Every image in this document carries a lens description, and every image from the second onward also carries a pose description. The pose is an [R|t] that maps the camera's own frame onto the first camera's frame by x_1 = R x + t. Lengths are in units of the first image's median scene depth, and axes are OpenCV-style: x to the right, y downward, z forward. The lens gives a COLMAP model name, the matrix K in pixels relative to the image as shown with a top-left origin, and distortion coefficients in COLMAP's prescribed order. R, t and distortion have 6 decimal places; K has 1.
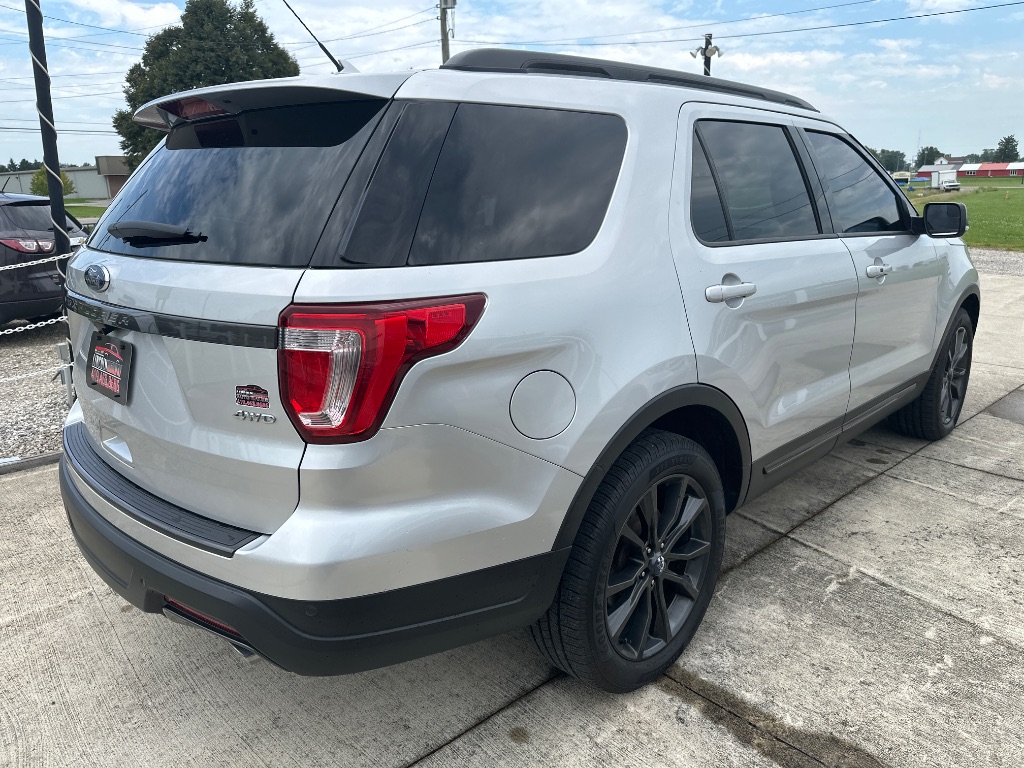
lens RADIAL K [[733.3, 0, 512.0], [0, 733.3, 384.0], [0, 0, 1]] dist [0.000041, -0.004536]
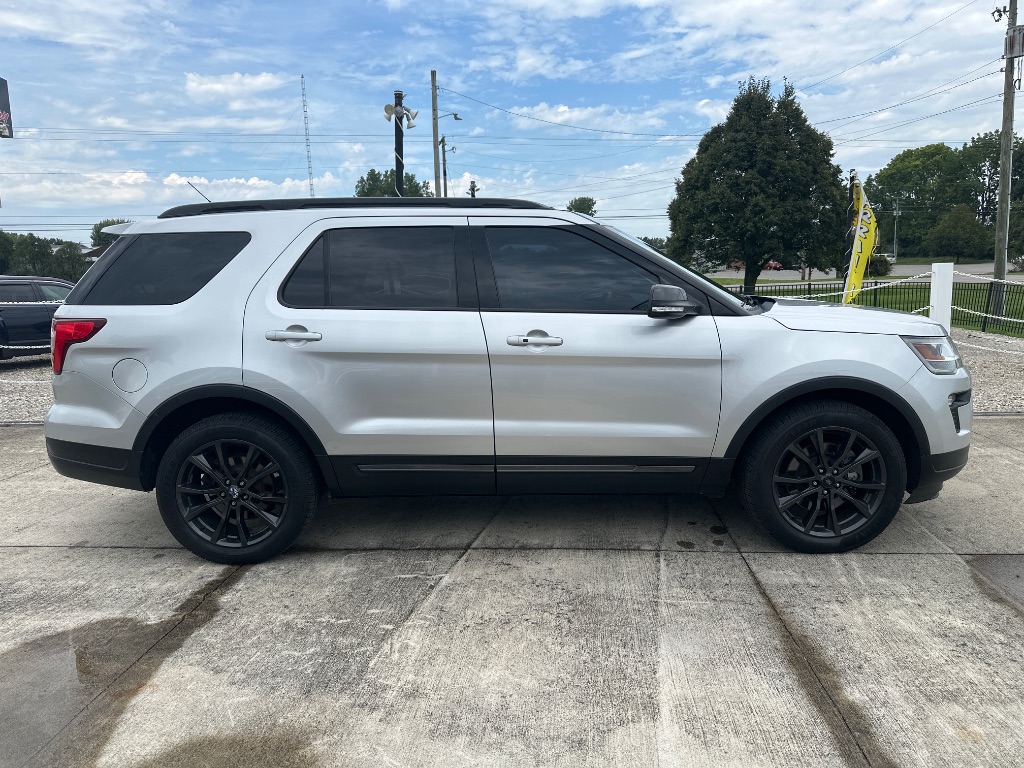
lens RADIAL K [[725.1, 0, 512.0], [0, 725.1, 384.0], [0, 0, 1]] dist [0.034575, -0.035491]
pose [[0.689998, 0.113561, -0.714848, 1.181142], [-0.178282, 0.983853, -0.015788, -0.055342], [0.701512, 0.138338, 0.699102, 0.159753]]
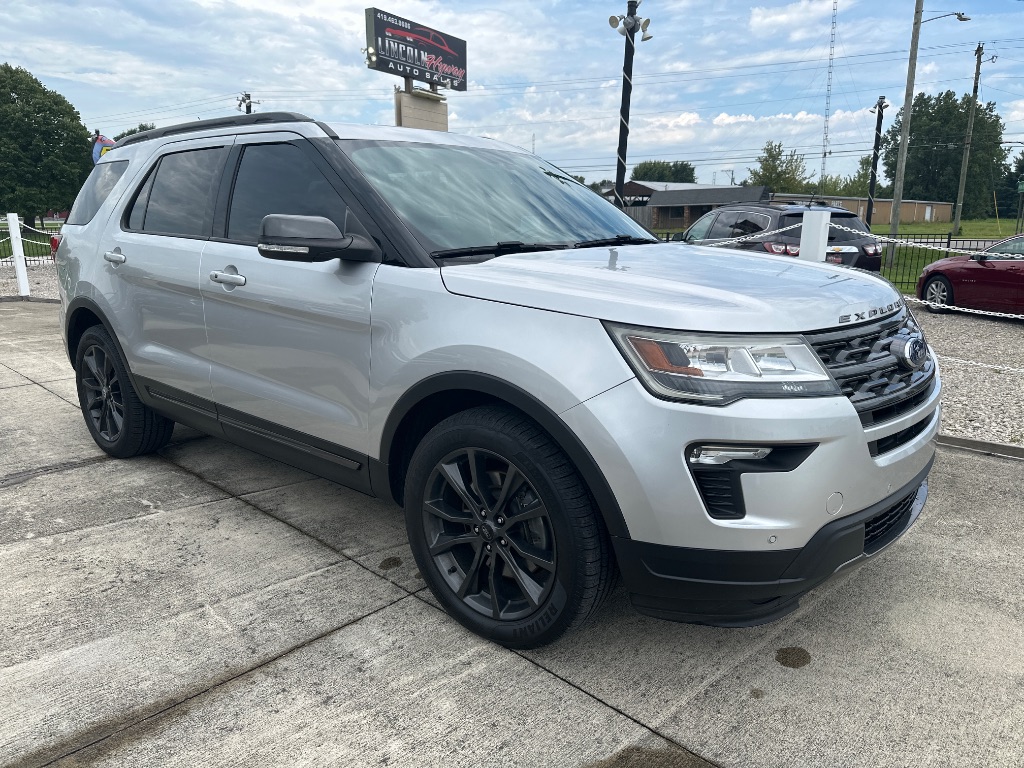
lens RADIAL K [[749.3, 0, 514.1], [0, 749.3, 356.3], [0, 0, 1]] dist [0.058146, -0.077628]
pose [[0.063751, 0.199667, -0.977788, 1.418976], [-0.264343, 0.948162, 0.176383, -0.305606], [0.962320, 0.247226, 0.113227, 1.156441]]
